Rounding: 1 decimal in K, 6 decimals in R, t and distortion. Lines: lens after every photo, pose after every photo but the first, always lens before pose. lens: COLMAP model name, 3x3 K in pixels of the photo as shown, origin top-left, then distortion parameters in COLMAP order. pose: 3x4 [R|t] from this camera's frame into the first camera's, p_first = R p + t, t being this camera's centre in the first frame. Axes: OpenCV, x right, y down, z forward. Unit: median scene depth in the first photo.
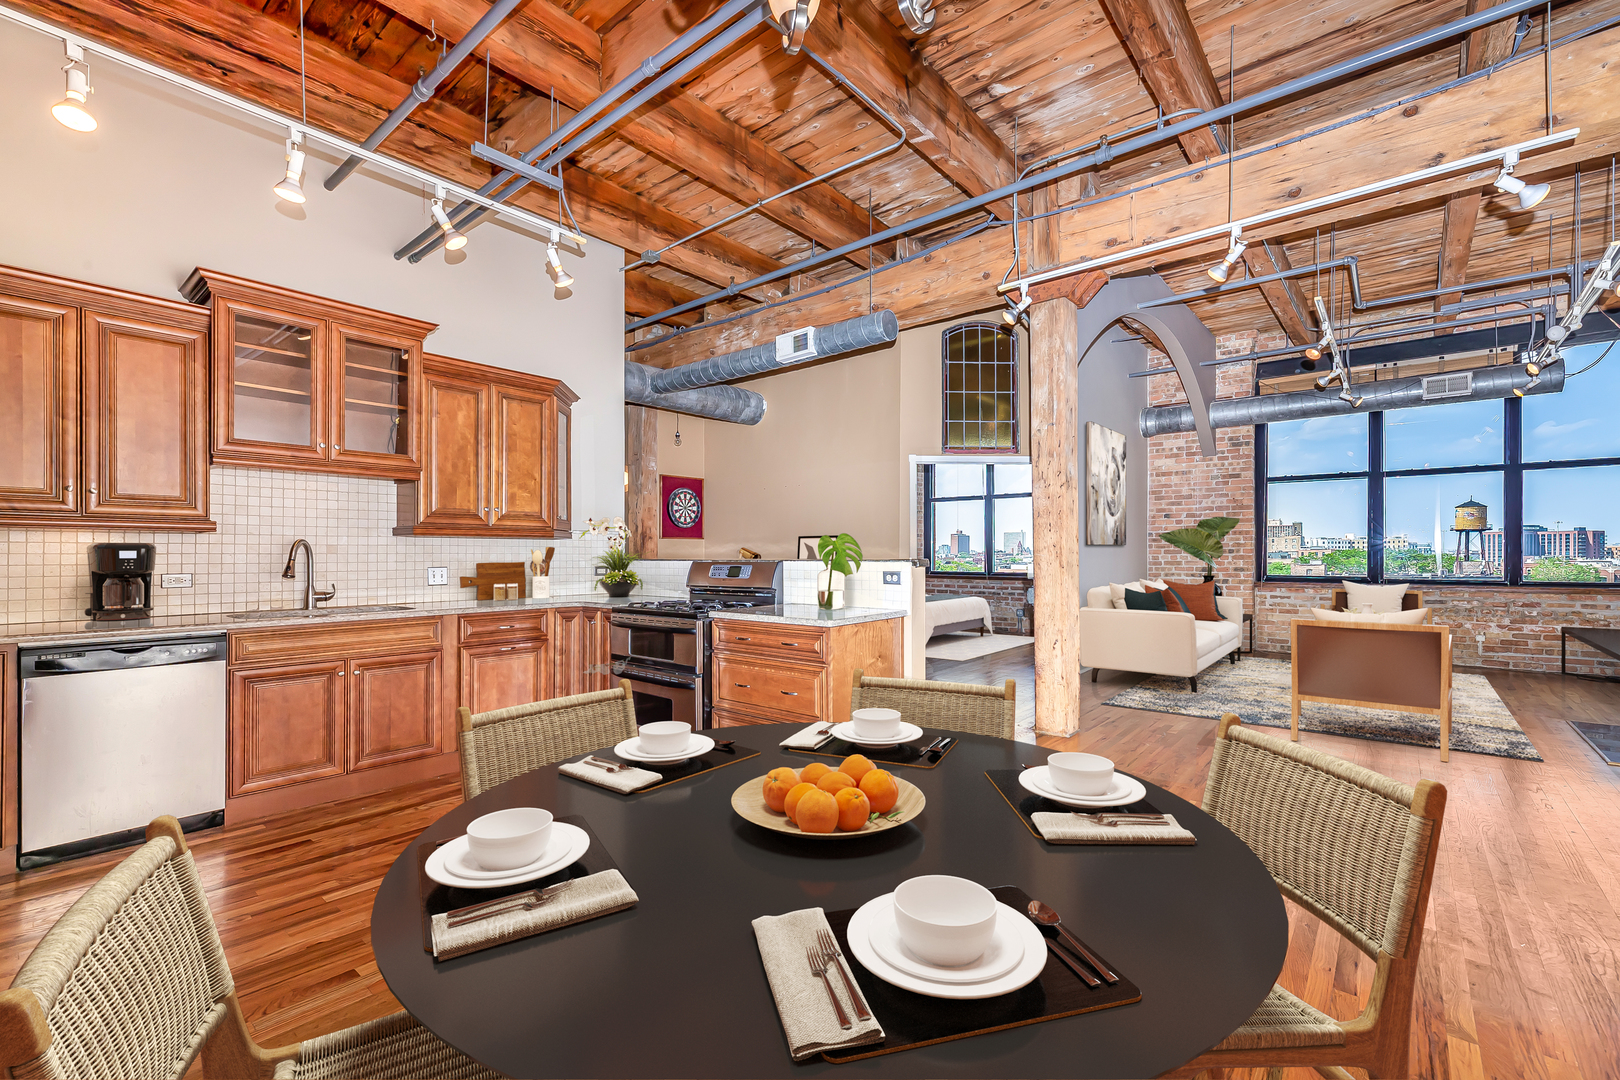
lens RADIAL K [[681.6, 0, 802.2], [0, 681.6, 552.7], [0, 0, 1]] dist [-0.002360, 0.000731]
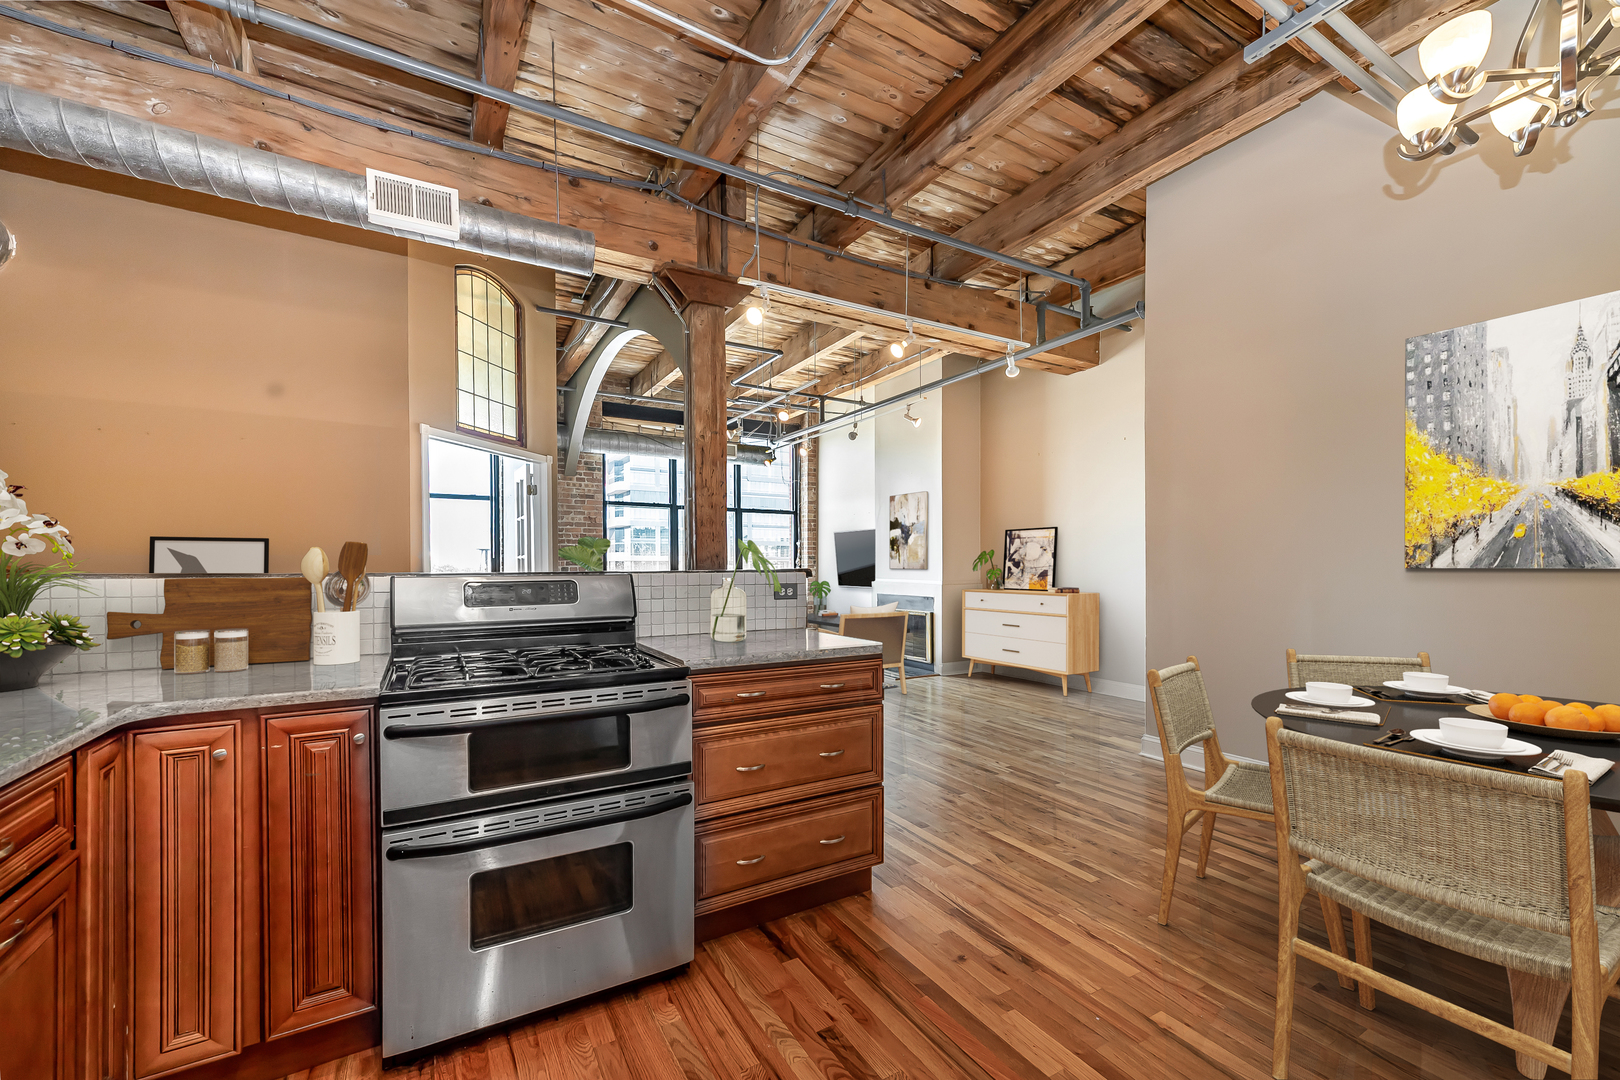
lens RADIAL K [[681.6, 0, 799.5], [0, 681.6, 556.4], [0, 0, 1]] dist [-0.002360, 0.000731]
pose [[0.316951, 0.008621, 0.948403, -0.372473], [0.011325, 0.999853, -0.012873, 0.003042], [-0.948374, 0.014821, 0.316806, 0.407399]]
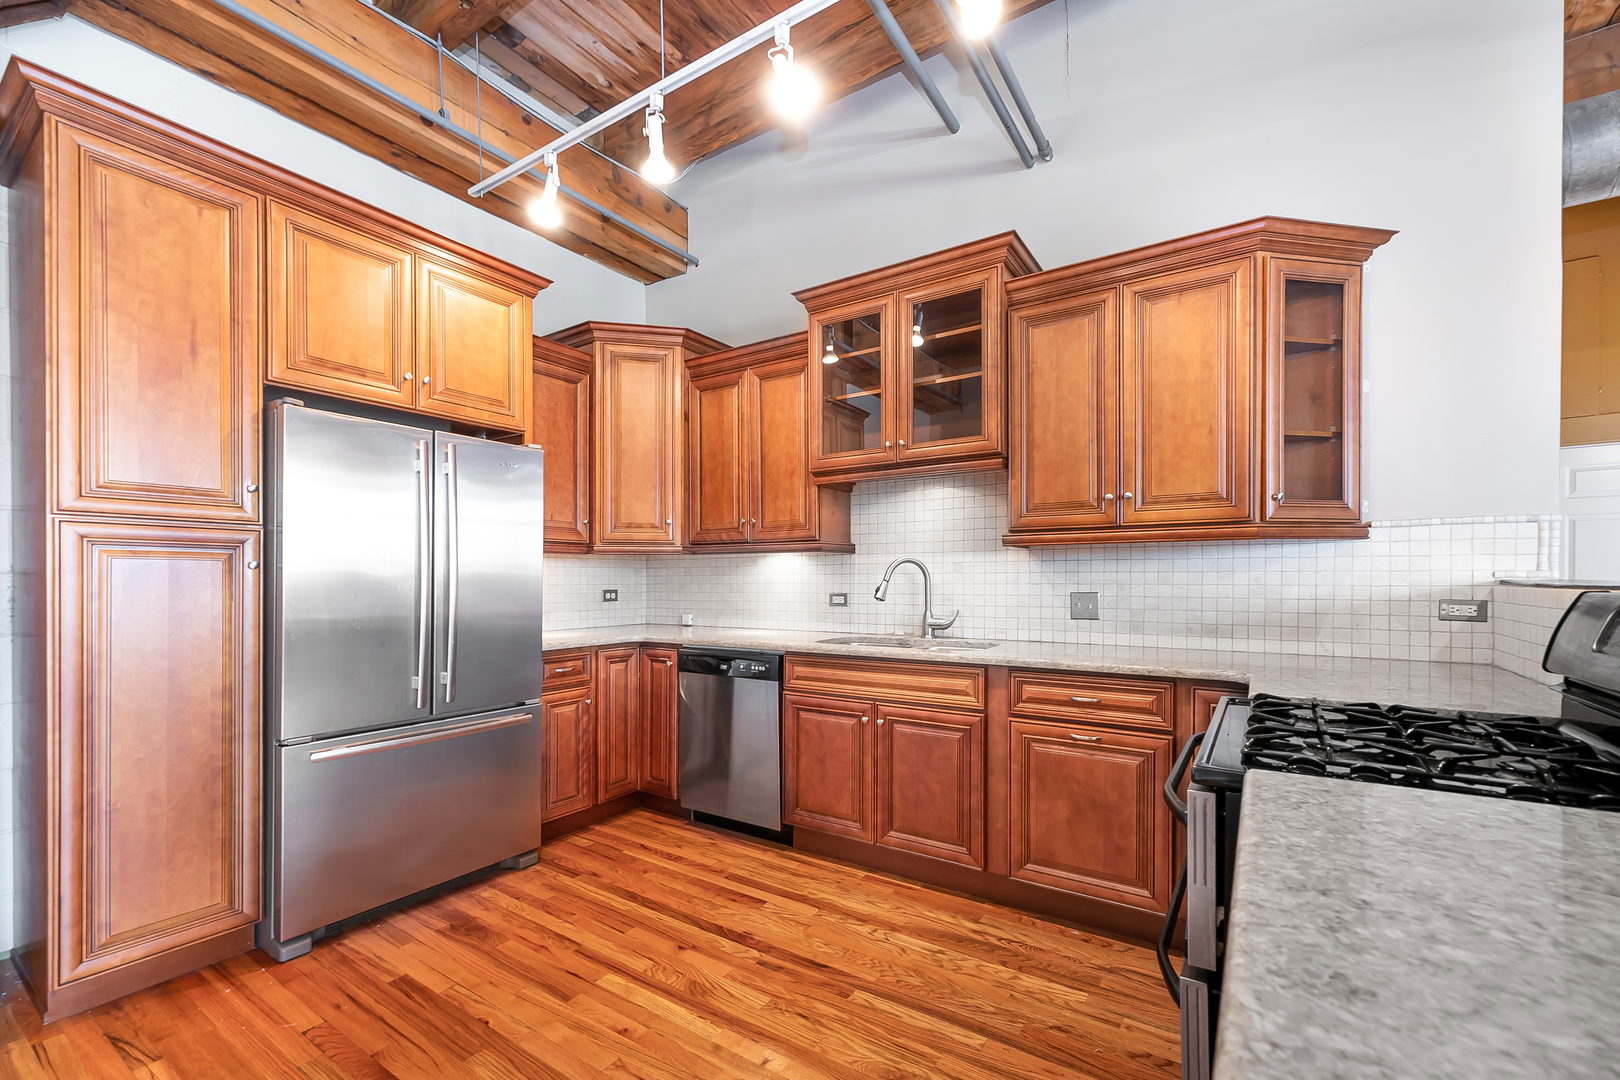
lens RADIAL K [[681.6, 0, 809.3], [0, 681.6, 582.3], [0, 0, 1]] dist [-0.002360, 0.000731]
pose [[0.122262, 0.008491, -0.992461, 0.065291], [0.005177, 0.999944, 0.009192, 0.002556], [0.992484, -0.006261, 0.122212, 0.434817]]
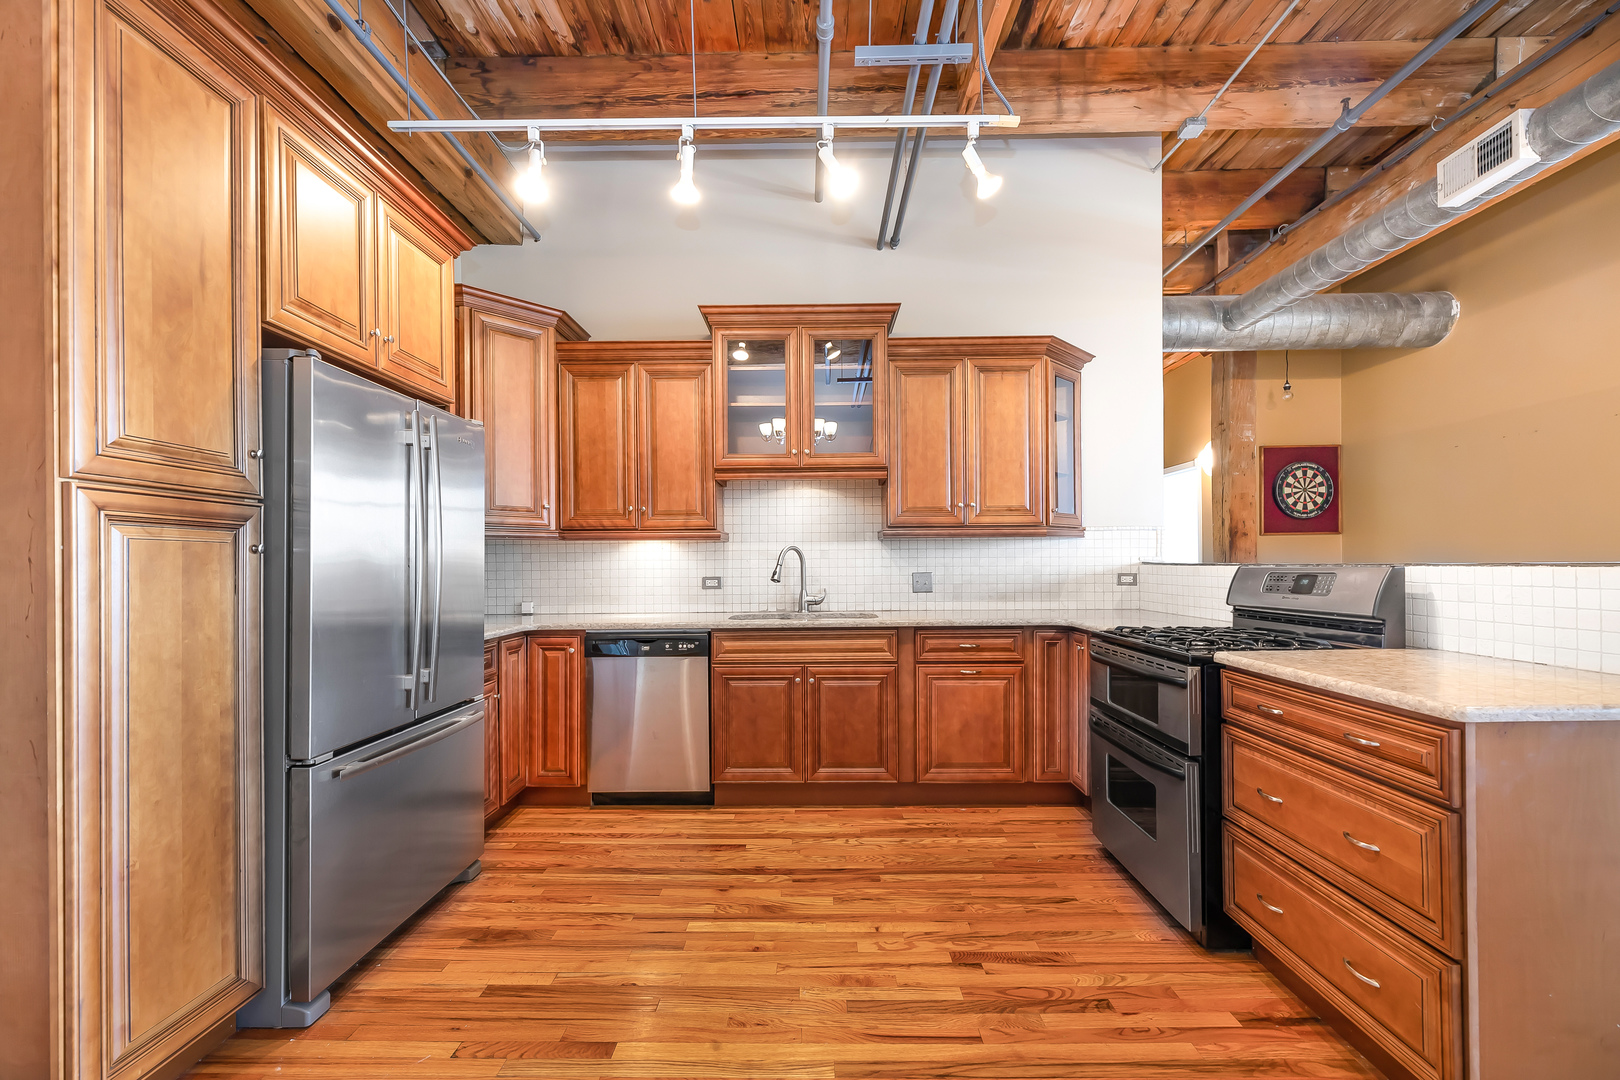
lens RADIAL K [[681.6, 0, 815.5], [0, 681.6, 564.0], [0, 0, 1]] dist [-0.002360, 0.000731]
pose [[0.641717, -0.001641, -0.766940, 0.049848], [0.009027, 0.999945, 0.005414, 0.002398], [0.766888, -0.010398, 0.641696, 0.202526]]
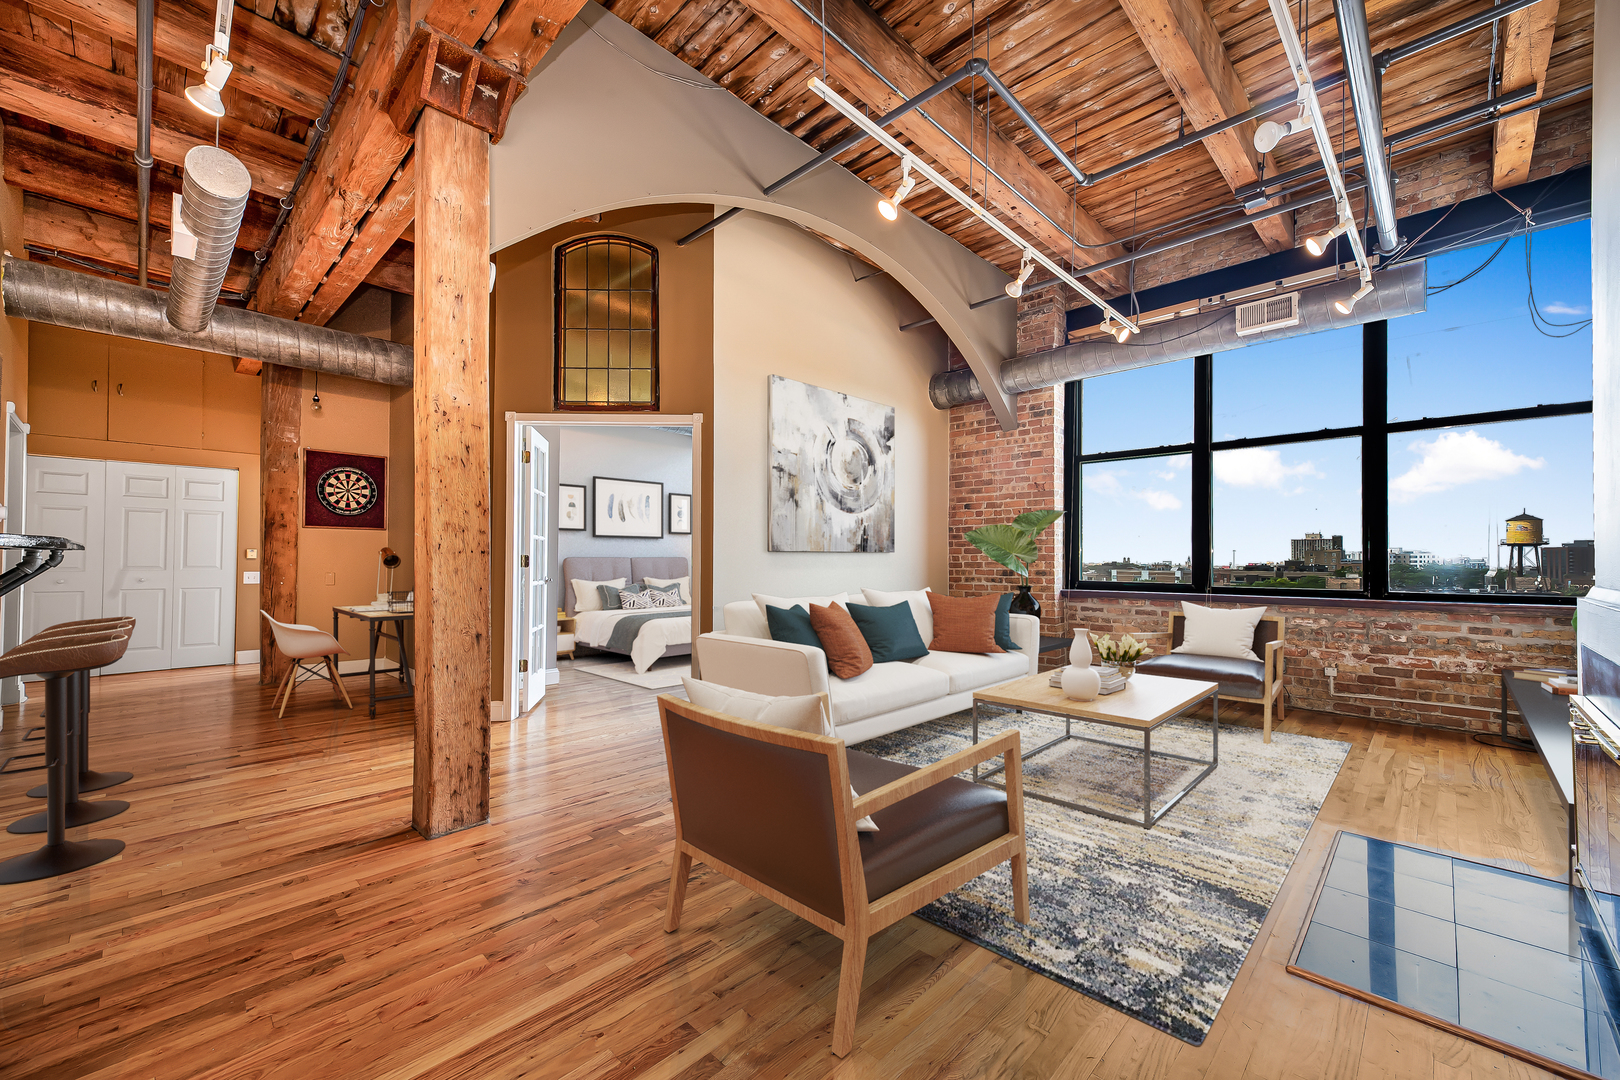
lens RADIAL K [[640.0, 0, 816.8], [0, 640.0, 549.5], [0, 0, 1]] dist [0.023002, 0.000215]
pose [[0.998528, 0.008867, -0.053507, 0.521617], [-0.009885, 0.999775, -0.018791, 0.016786], [0.053328, 0.019292, 0.998391, 0.306936]]
